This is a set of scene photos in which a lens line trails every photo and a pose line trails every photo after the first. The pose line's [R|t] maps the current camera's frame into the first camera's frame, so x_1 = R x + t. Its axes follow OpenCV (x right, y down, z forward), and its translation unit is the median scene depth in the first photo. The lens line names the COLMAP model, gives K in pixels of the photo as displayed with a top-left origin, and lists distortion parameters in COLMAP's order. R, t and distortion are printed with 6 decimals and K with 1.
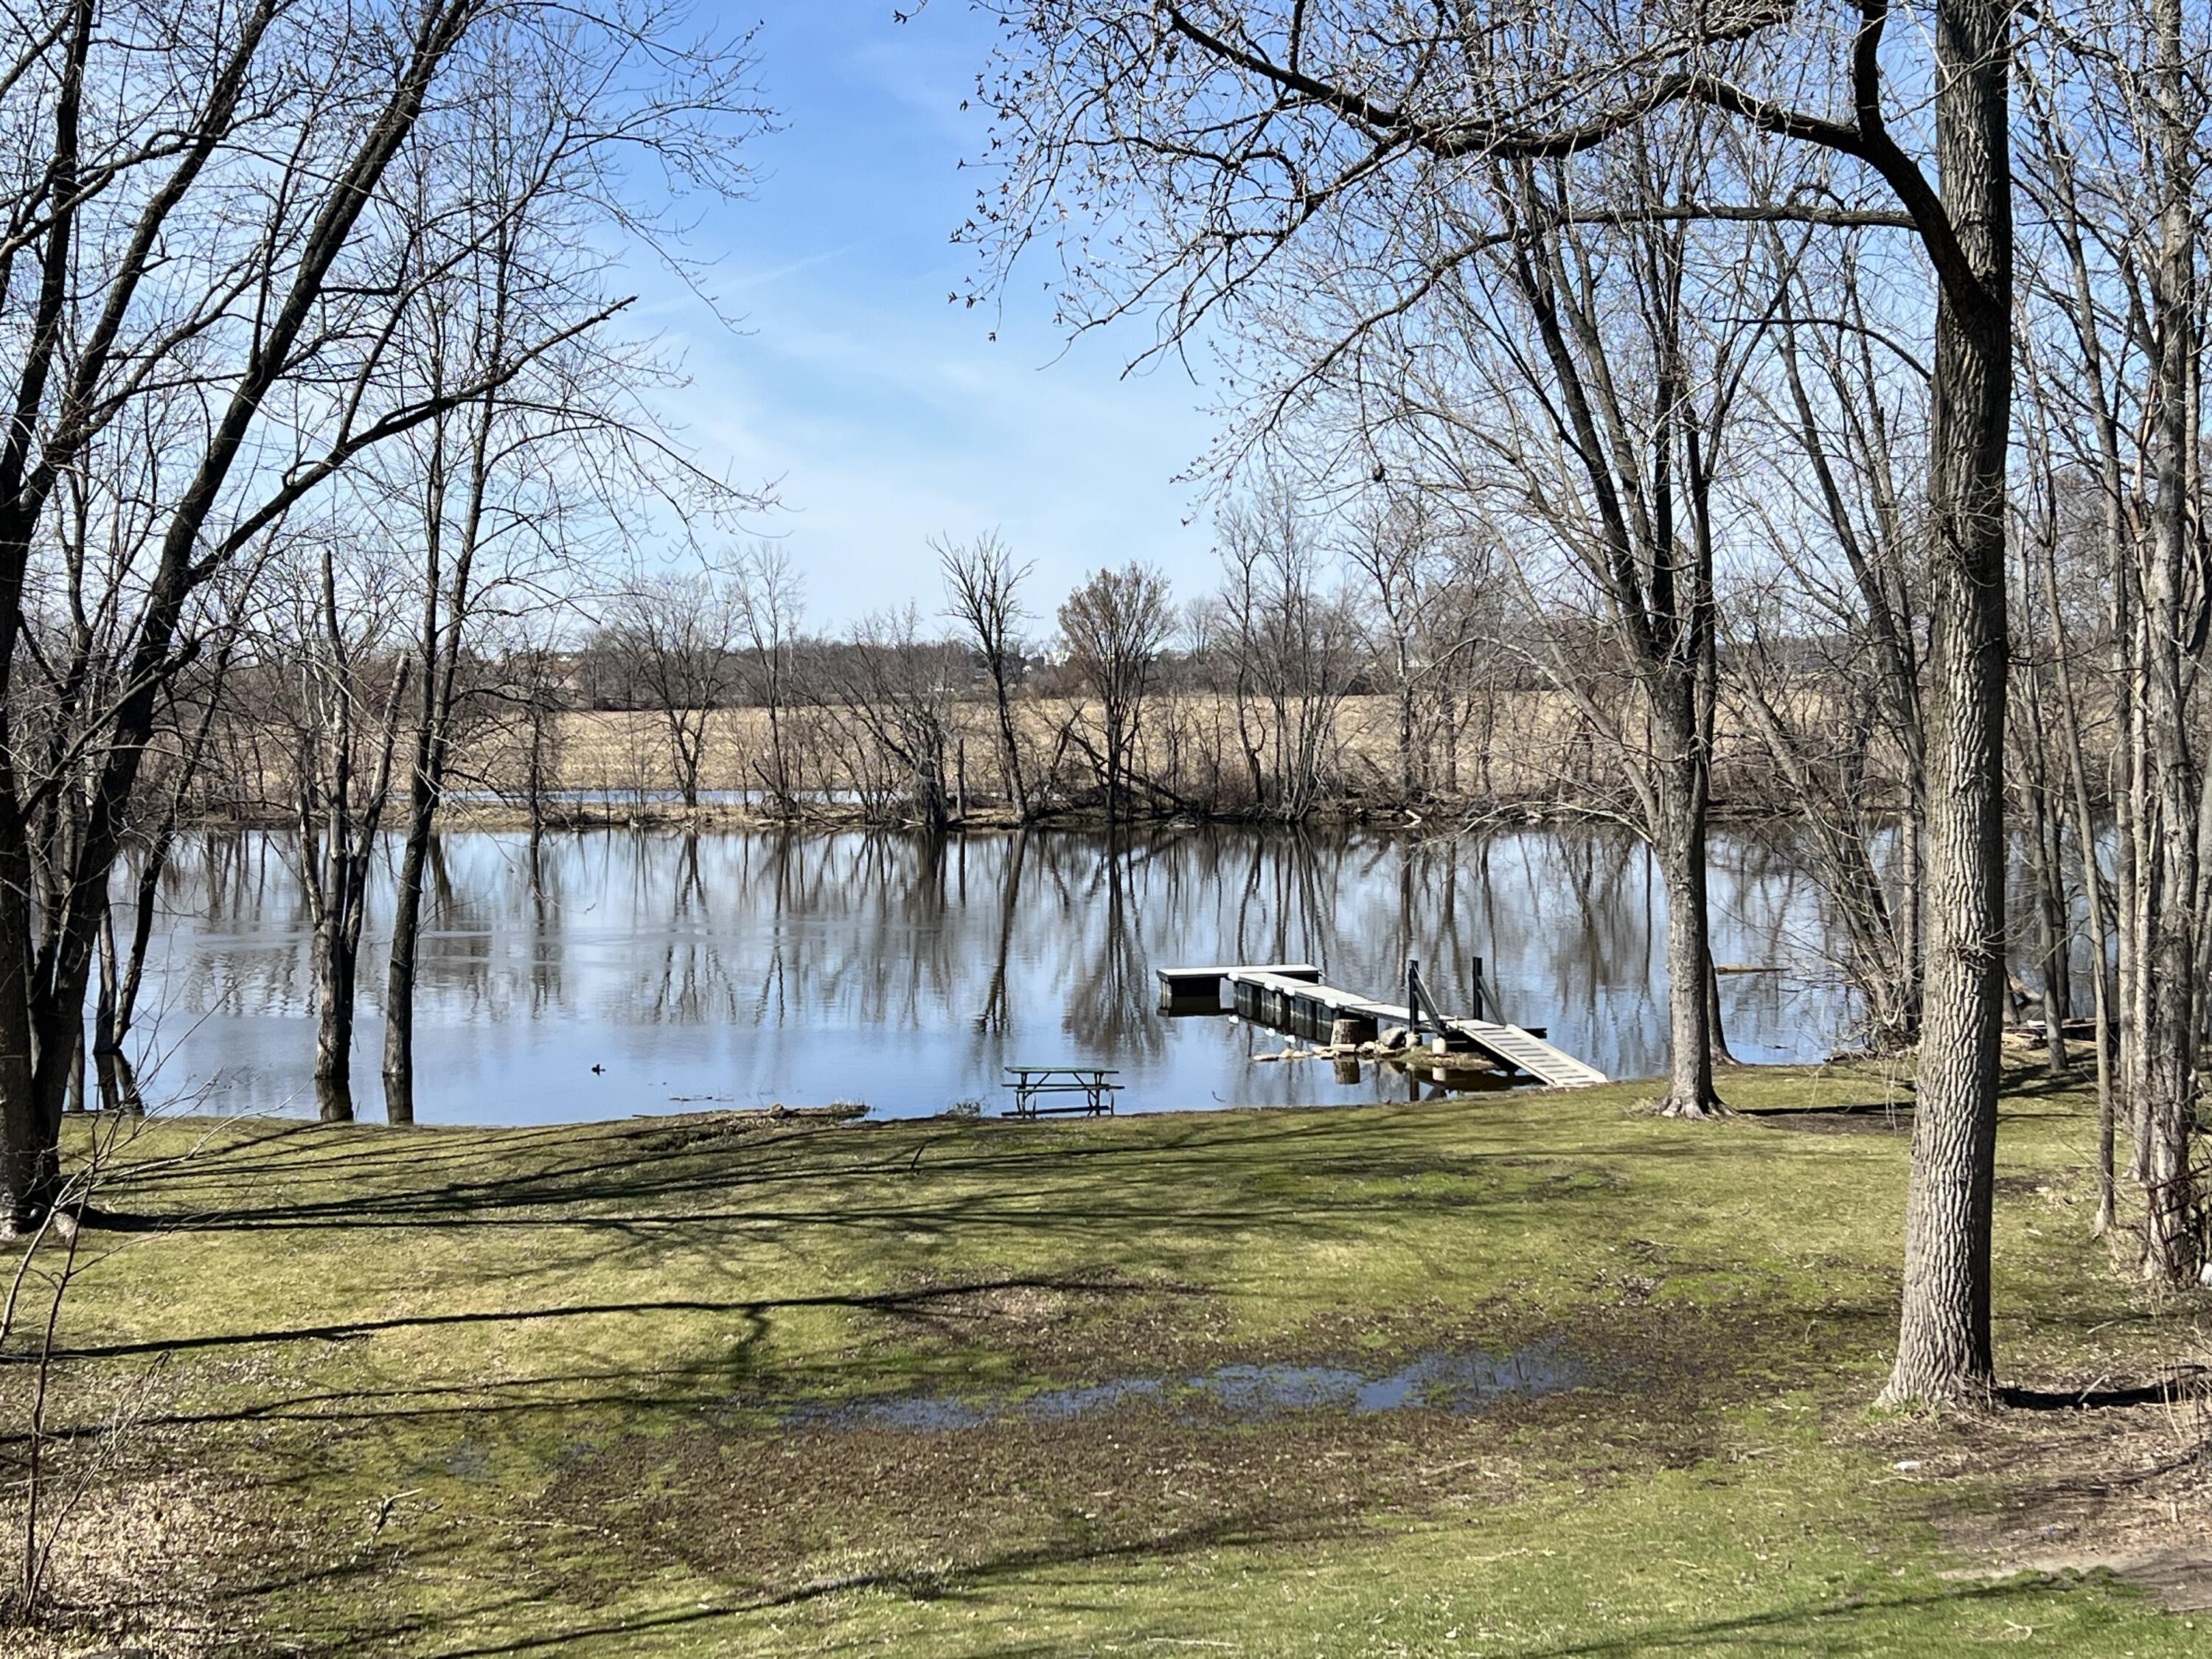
lens RADIAL K [[2964.2, 0, 1106.0], [0, 2964.2, 829.5], [0, 0, 1]] dist [0.004488, 0.000122]
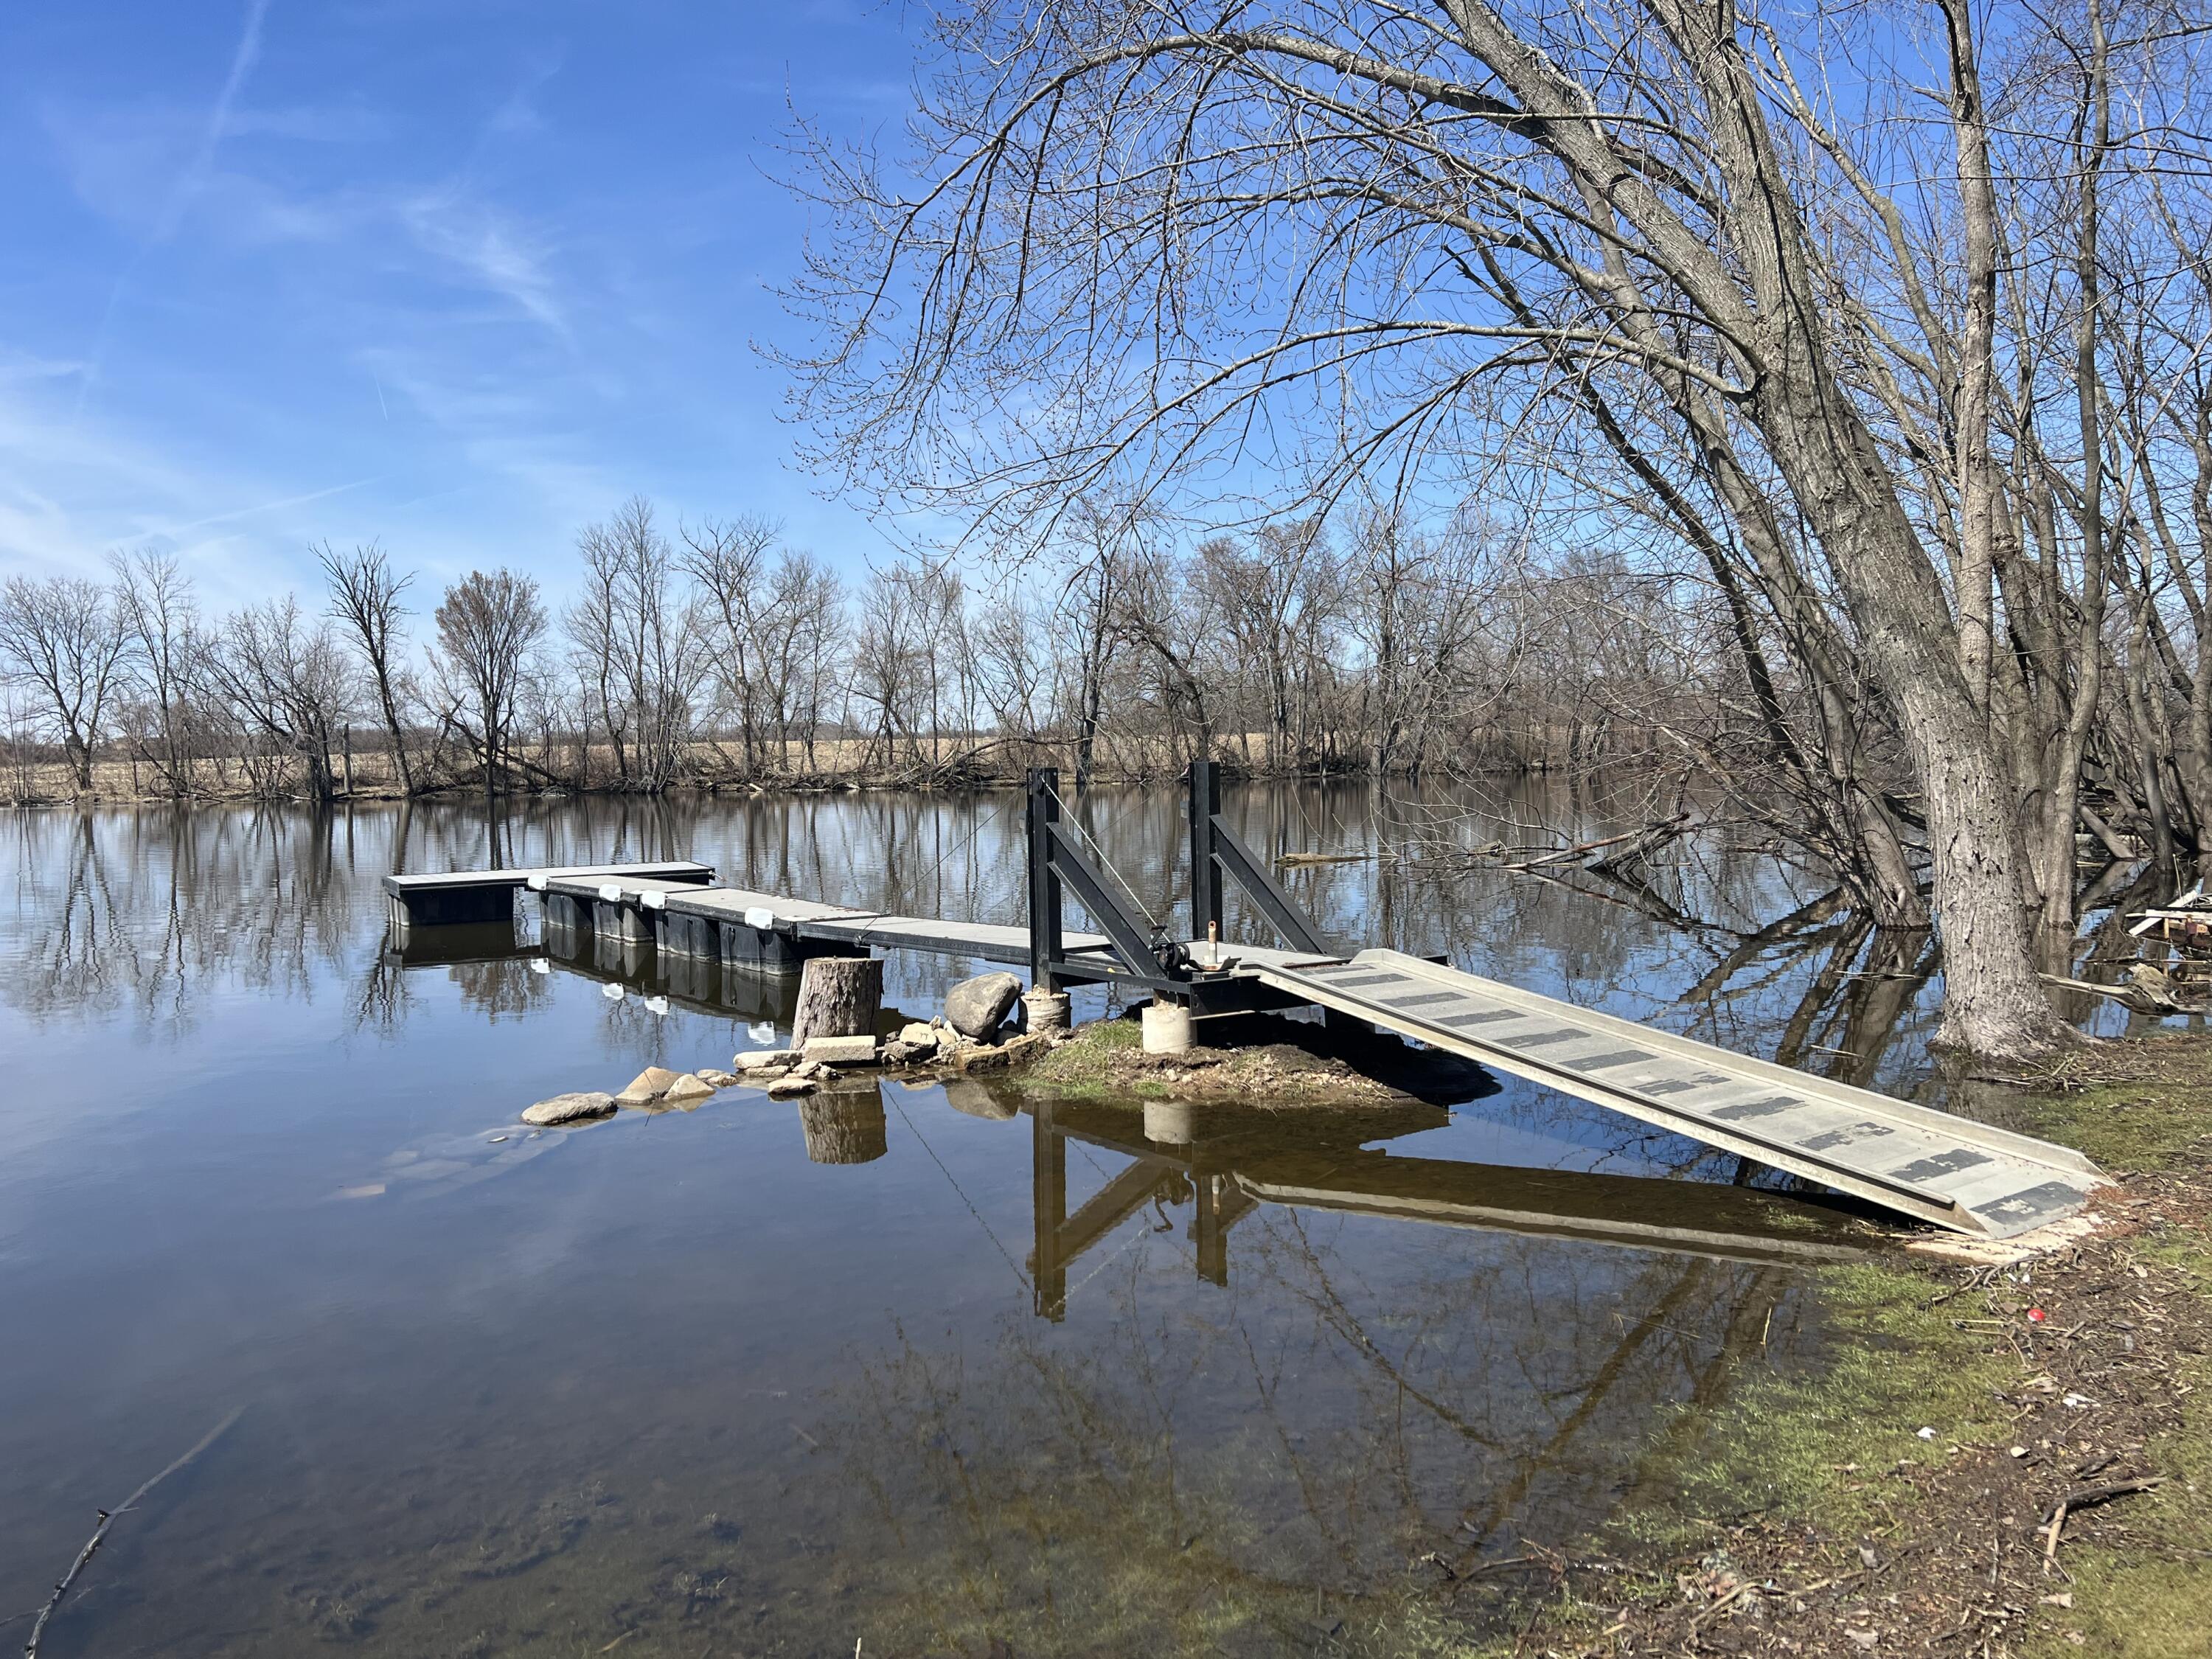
lens RADIAL K [[1669.4, 0, 1109.8], [0, 1669.4, 867.2], [0, 0, 1]] dist [0.005875, -0.000073]
pose [[0.945917, -0.025532, 0.323403, 0.019026], [0.021143, 0.999631, 0.017079, 0.019506], [-0.323720, -0.009317, 0.946107, 0.307715]]
